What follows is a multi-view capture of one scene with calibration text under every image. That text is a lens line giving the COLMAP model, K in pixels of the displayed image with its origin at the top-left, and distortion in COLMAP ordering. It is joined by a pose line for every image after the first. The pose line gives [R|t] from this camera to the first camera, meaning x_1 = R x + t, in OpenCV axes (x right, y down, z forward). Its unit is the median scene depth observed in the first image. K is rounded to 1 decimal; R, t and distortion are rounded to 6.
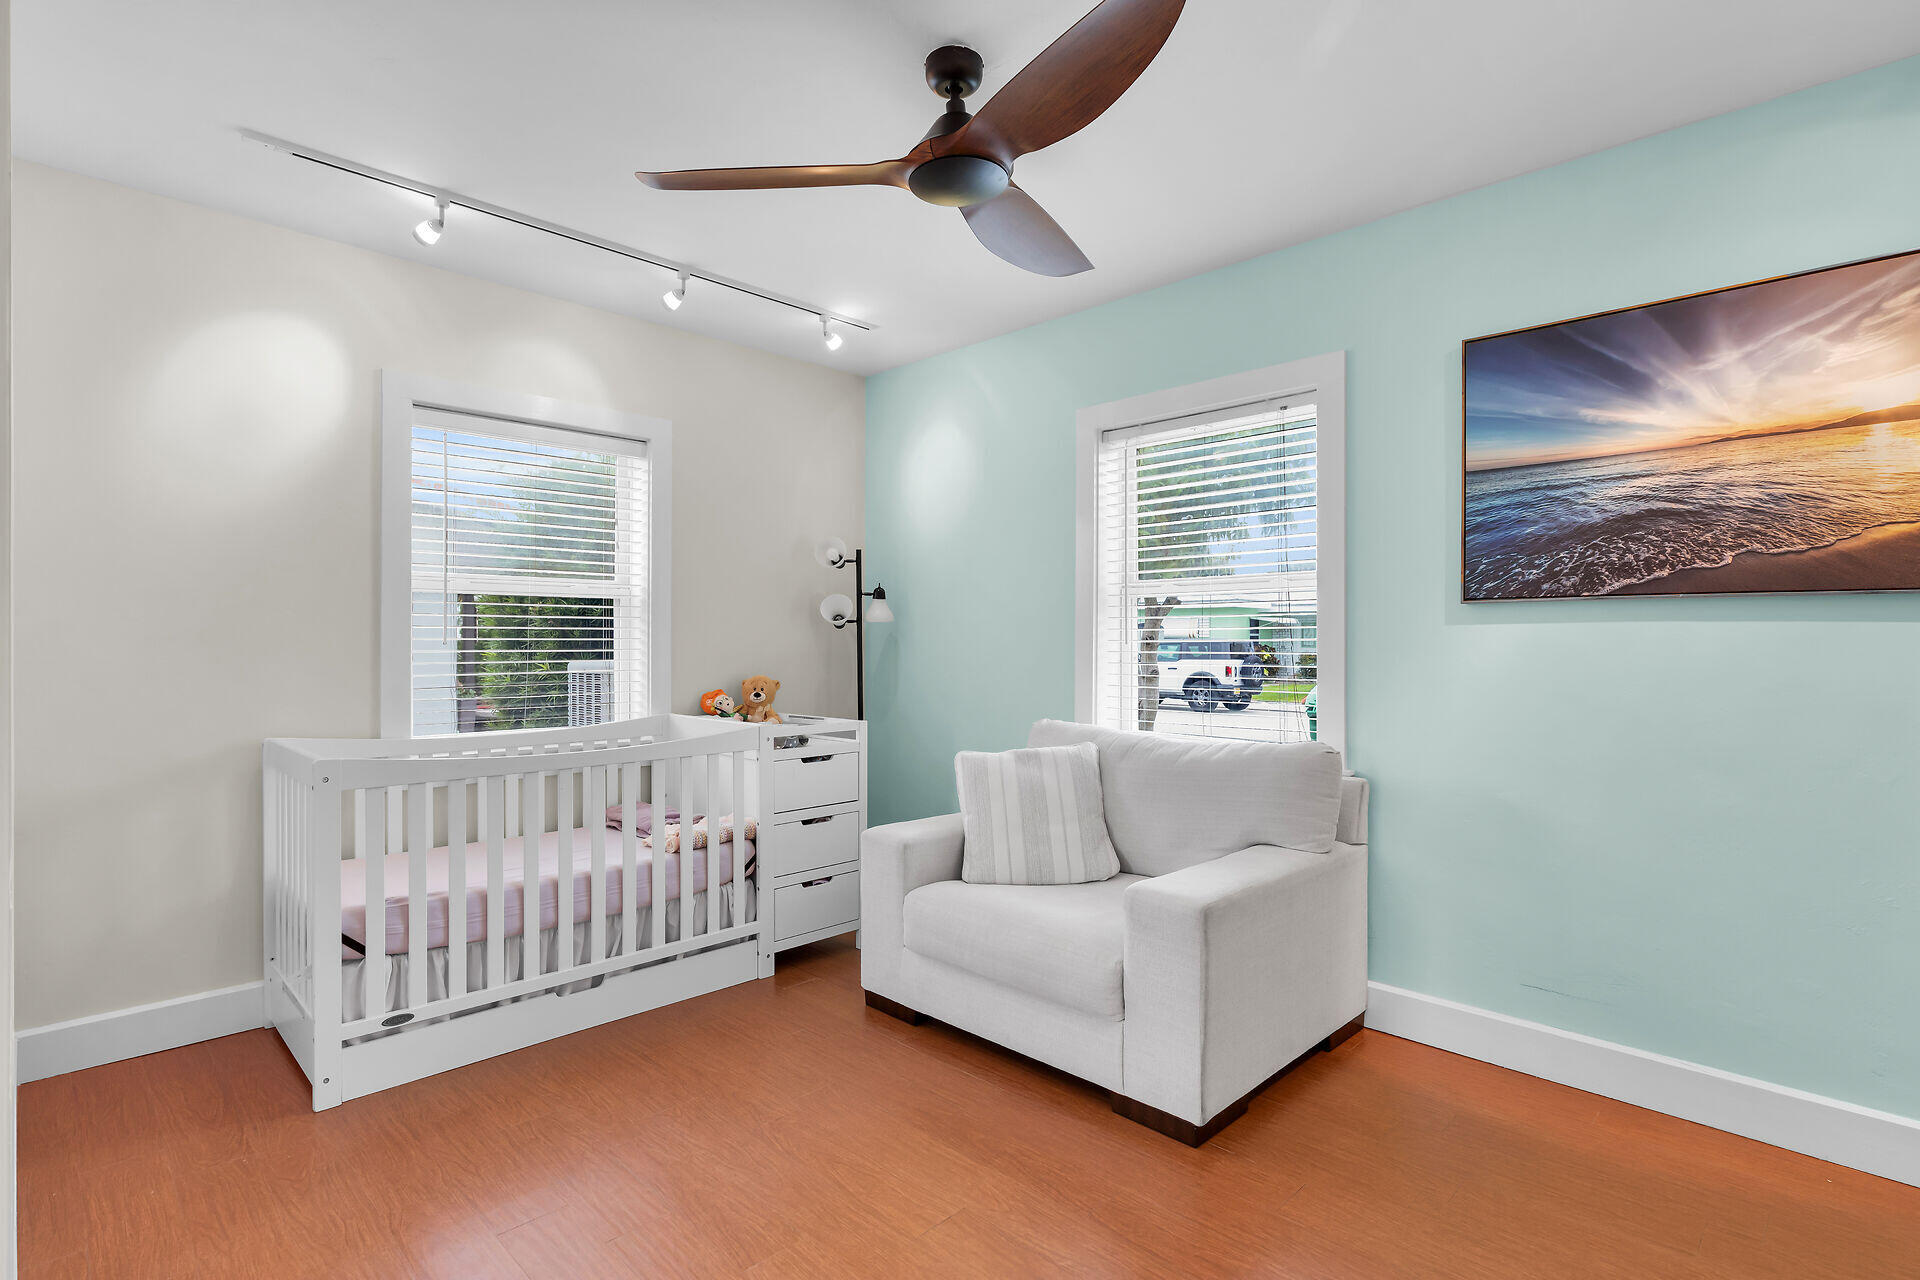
lens RADIAL K [[927.5, 0, 960.9], [0, 927.5, 636.9], [0, 0, 1]] dist [-0.000782, -0.000381]
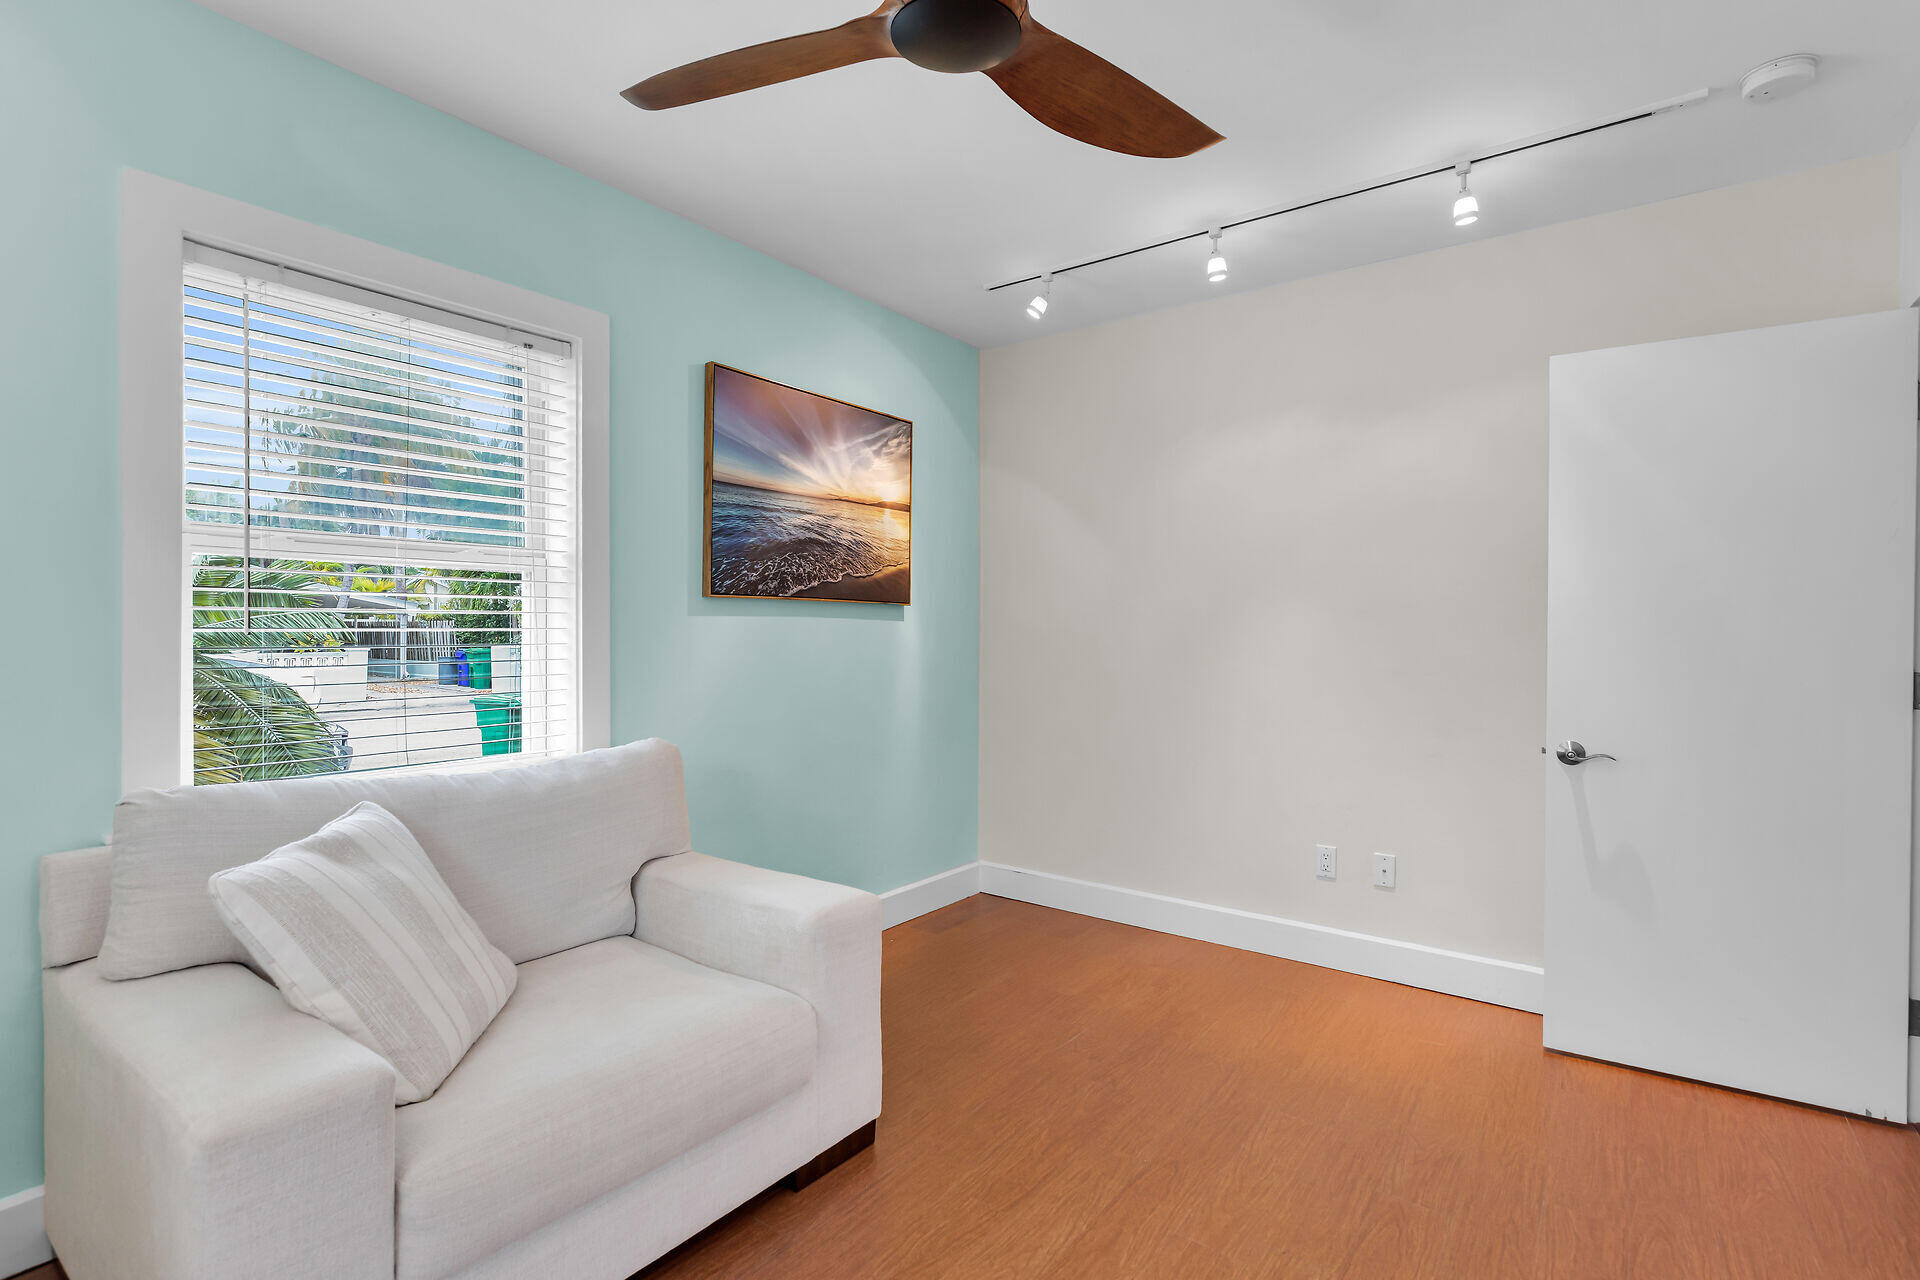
lens RADIAL K [[927.5, 0, 960.9], [0, 927.5, 636.9], [0, 0, 1]] dist [-0.000782, -0.000381]
pose [[-0.157716, -0.004831, 0.987473, -0.614771], [-0.004115, 0.999983, 0.004235, 0.006034], [-0.987476, -0.003396, -0.157733, 0.885375]]
